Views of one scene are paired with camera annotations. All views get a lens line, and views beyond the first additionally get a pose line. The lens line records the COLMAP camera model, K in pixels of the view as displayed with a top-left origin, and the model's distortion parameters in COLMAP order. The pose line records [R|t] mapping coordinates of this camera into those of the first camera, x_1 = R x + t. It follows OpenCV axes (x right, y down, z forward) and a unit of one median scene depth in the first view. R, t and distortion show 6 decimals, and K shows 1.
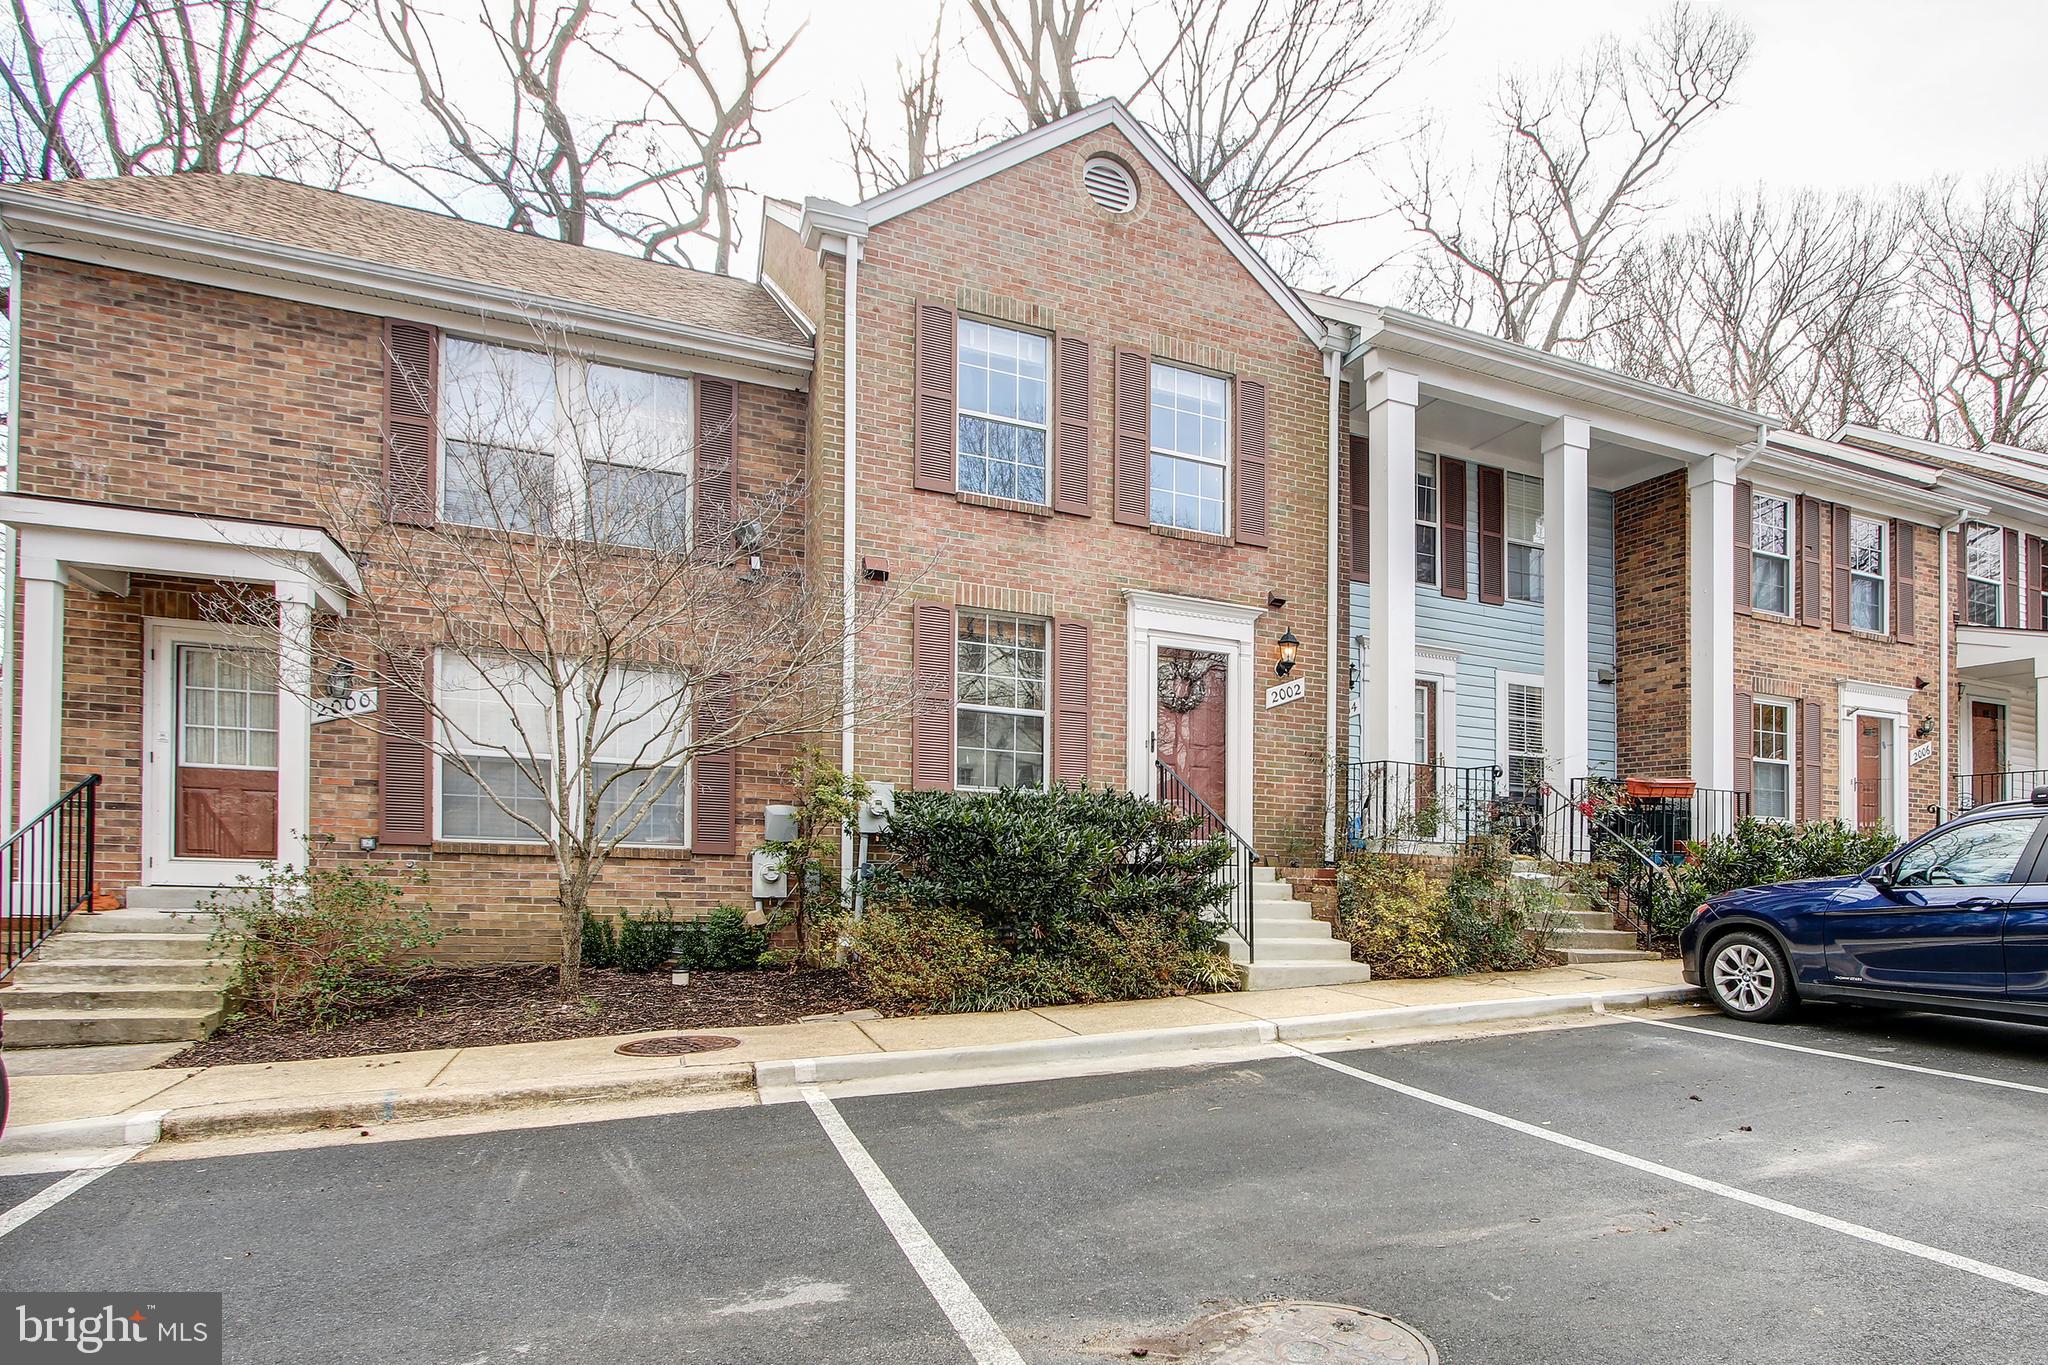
lens RADIAL K [[967.1, 0, 1027.2], [0, 967.1, 847.3], [0, 0, 1]] dist [-0.006770, -0.000620]
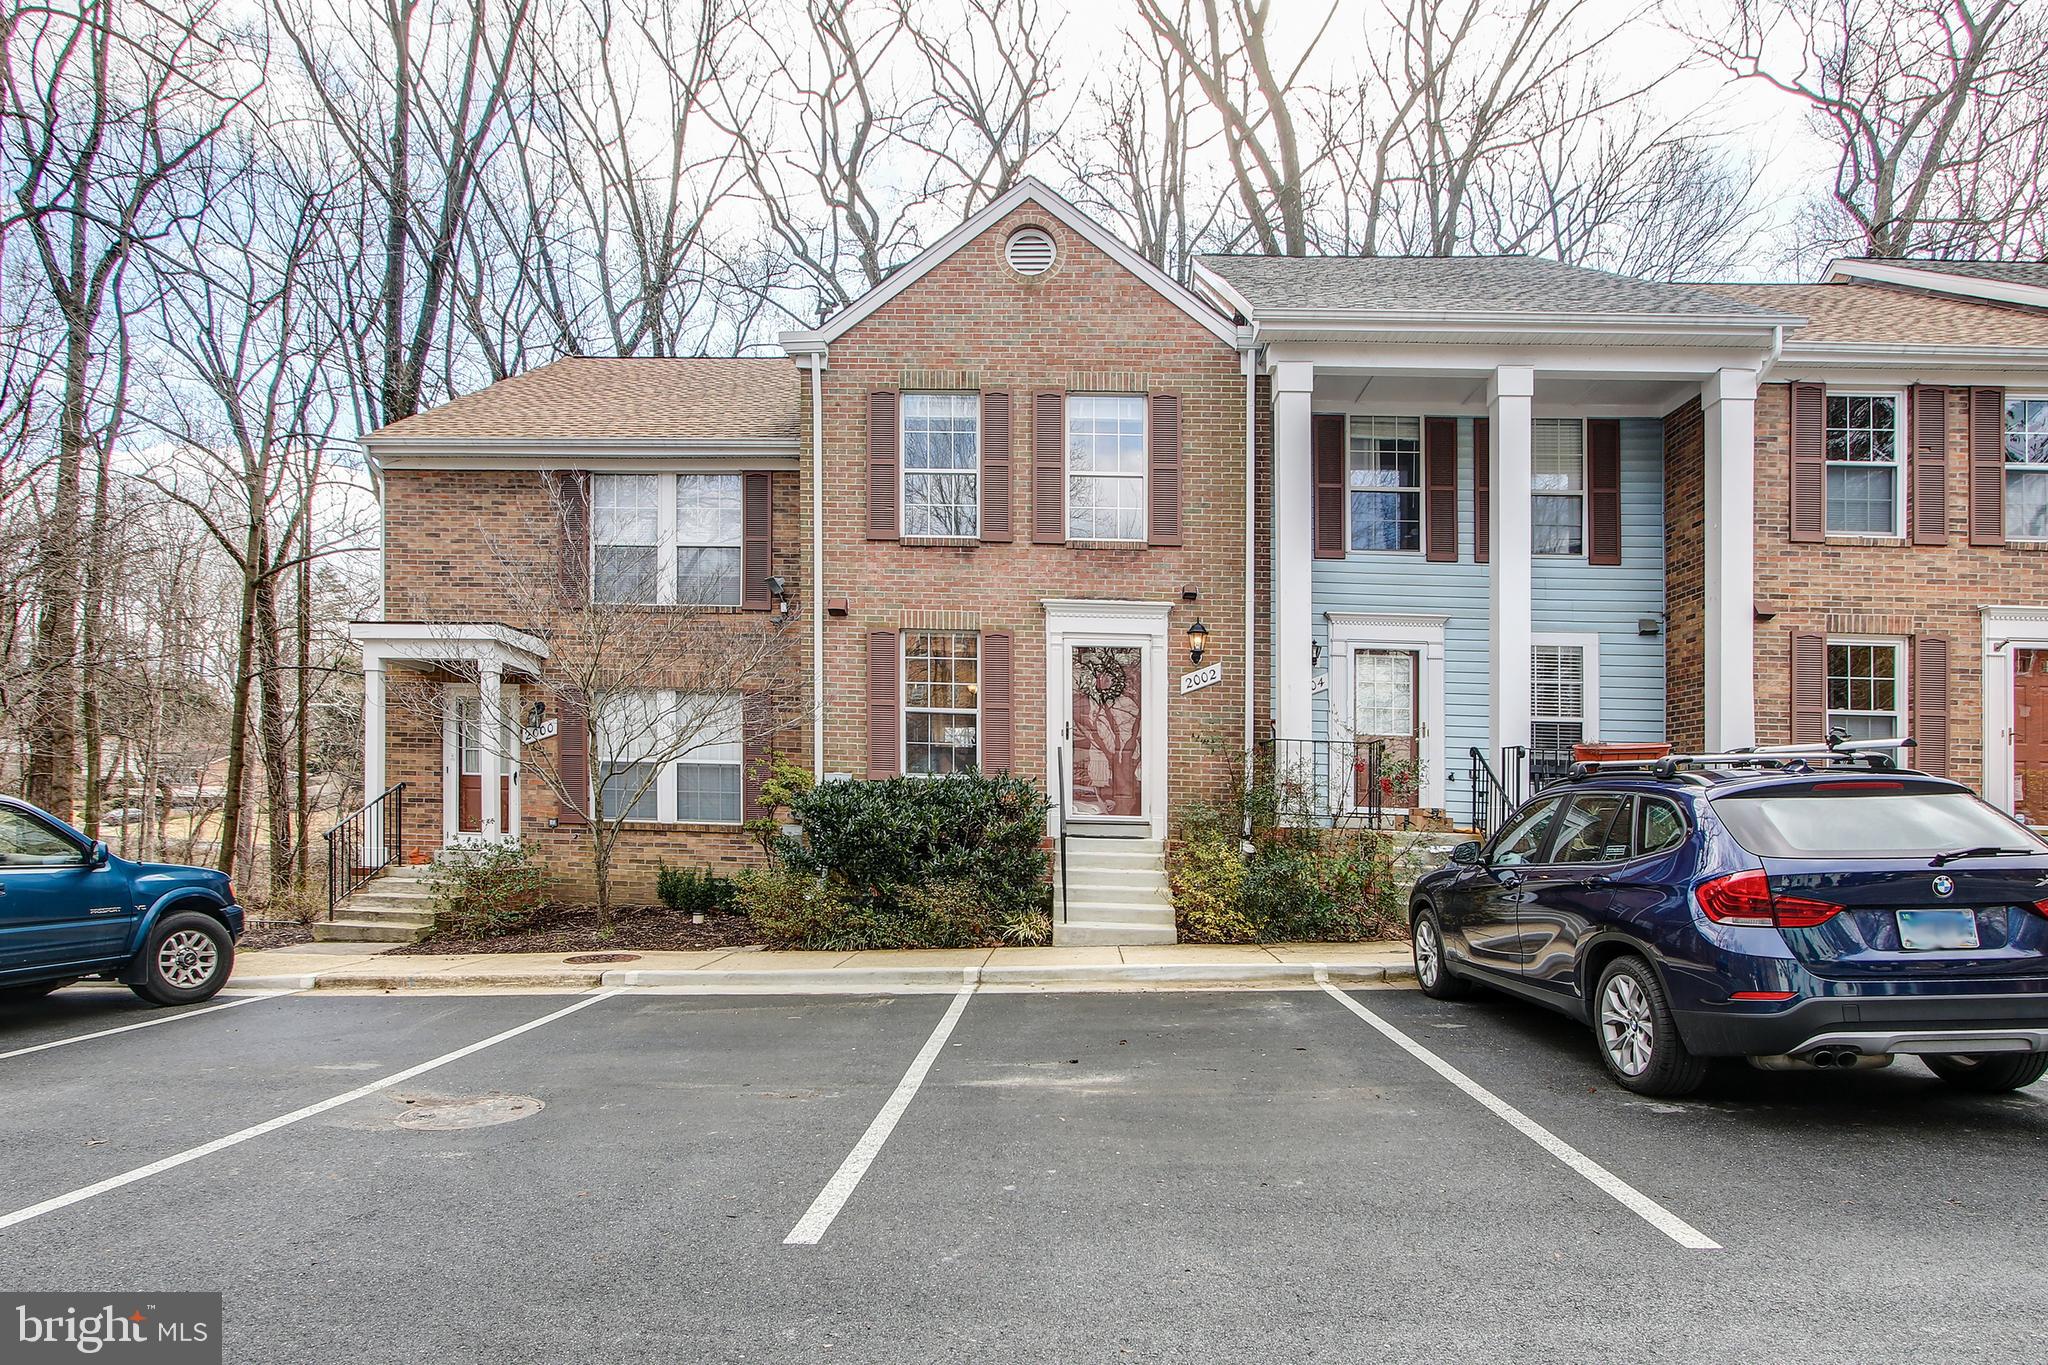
lens RADIAL K [[967.1, 0, 1039.3], [0, 967.1, 822.3], [0, 0, 1]] dist [-0.006770, -0.000620]
pose [[0.912833, -0.003889, -0.408314, 0.593778], [0.007968, 0.999934, 0.008290, -0.010277], [0.408255, -0.010820, 0.912804, -0.065588]]
